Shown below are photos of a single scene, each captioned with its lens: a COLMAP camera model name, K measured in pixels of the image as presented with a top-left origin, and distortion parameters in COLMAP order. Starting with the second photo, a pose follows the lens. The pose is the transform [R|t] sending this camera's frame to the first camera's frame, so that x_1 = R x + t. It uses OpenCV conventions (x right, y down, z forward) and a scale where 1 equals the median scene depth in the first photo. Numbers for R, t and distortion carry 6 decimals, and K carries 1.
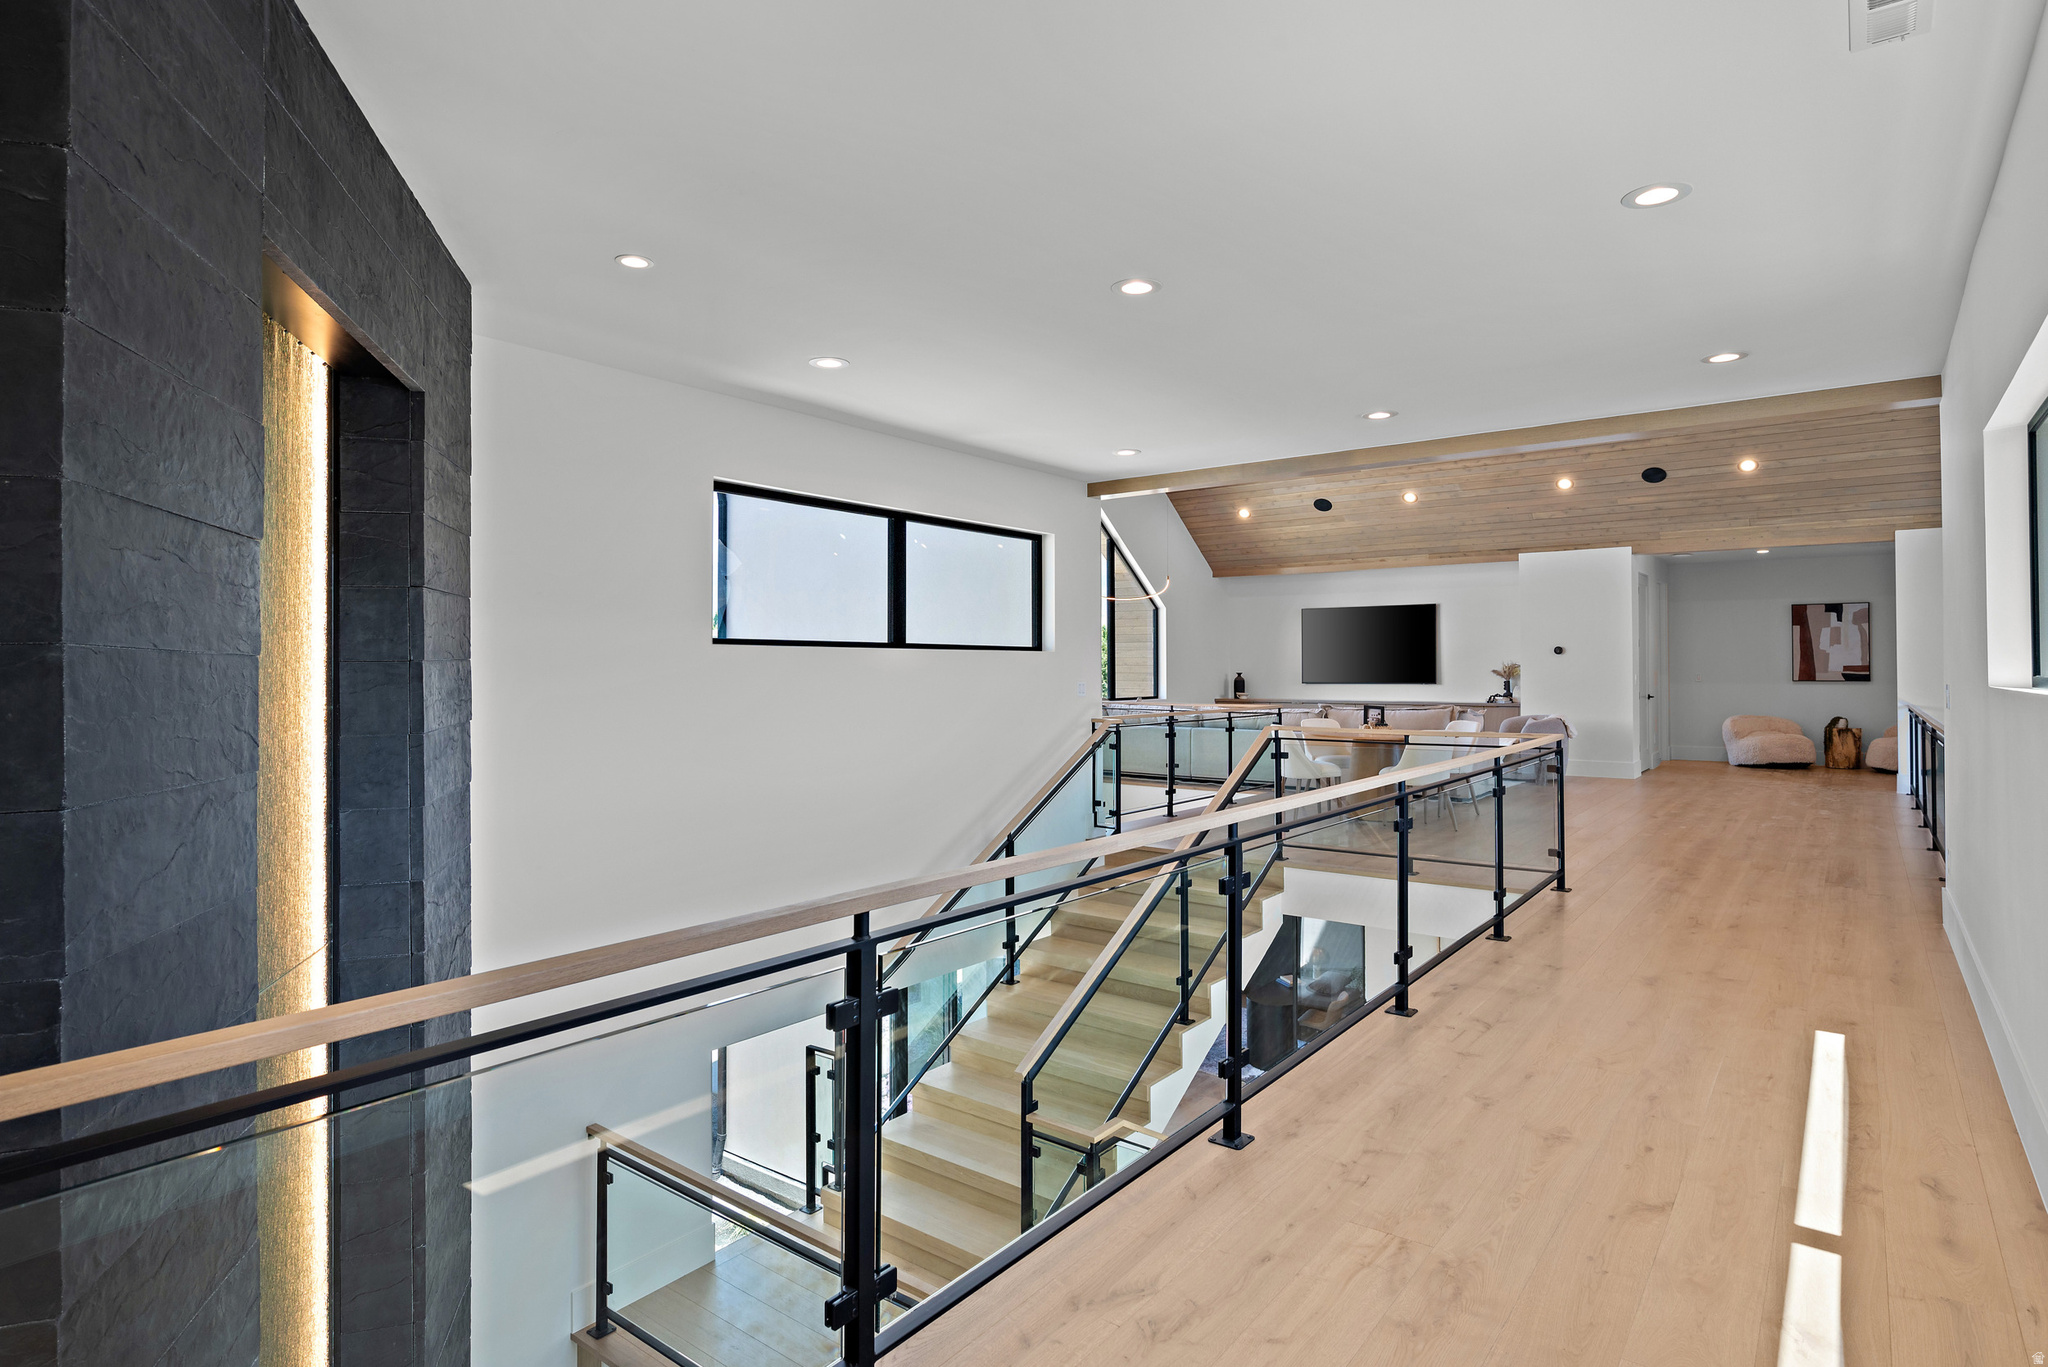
lens RADIAL K [[1063.6, 0, 1047.0], [0, 1063.6, 654.2], [0, 0, 1]] dist [-0.020758, -0.000269]
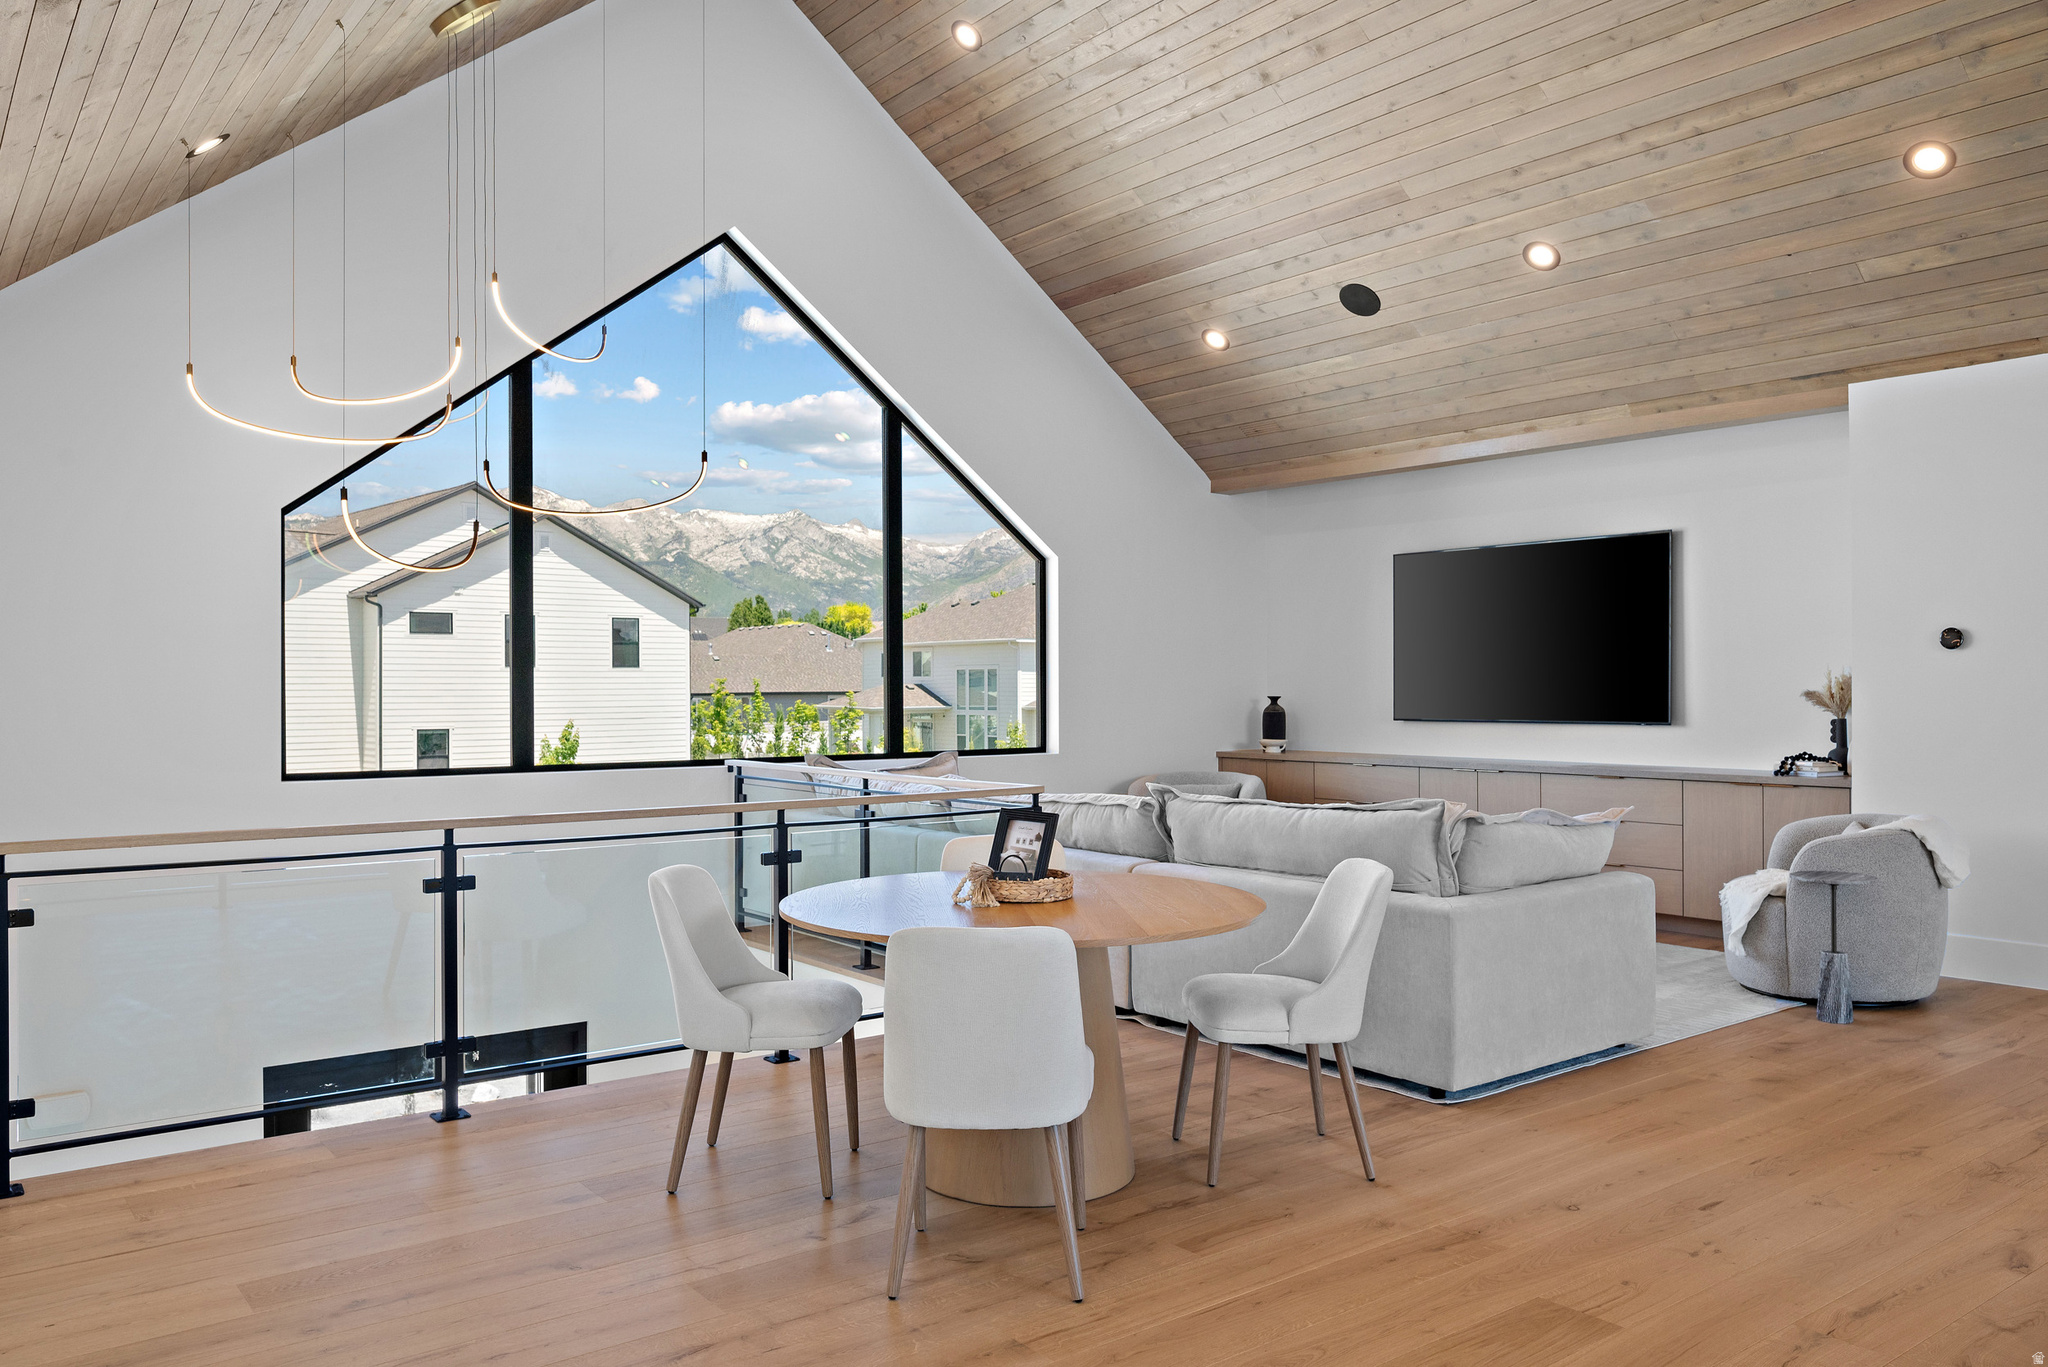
lens RADIAL K [[1526.0, 0, 1014.8], [0, 1526.0, 684.8], [0, 0, 1]] dist [-0.010290, -0.002346]
pose [[0.966425, -0.001855, -0.256941, 0.285292], [0.005363, 0.999902, 0.012953, 0.003678], [0.256892, -0.013896, 0.966340, 0.381016]]
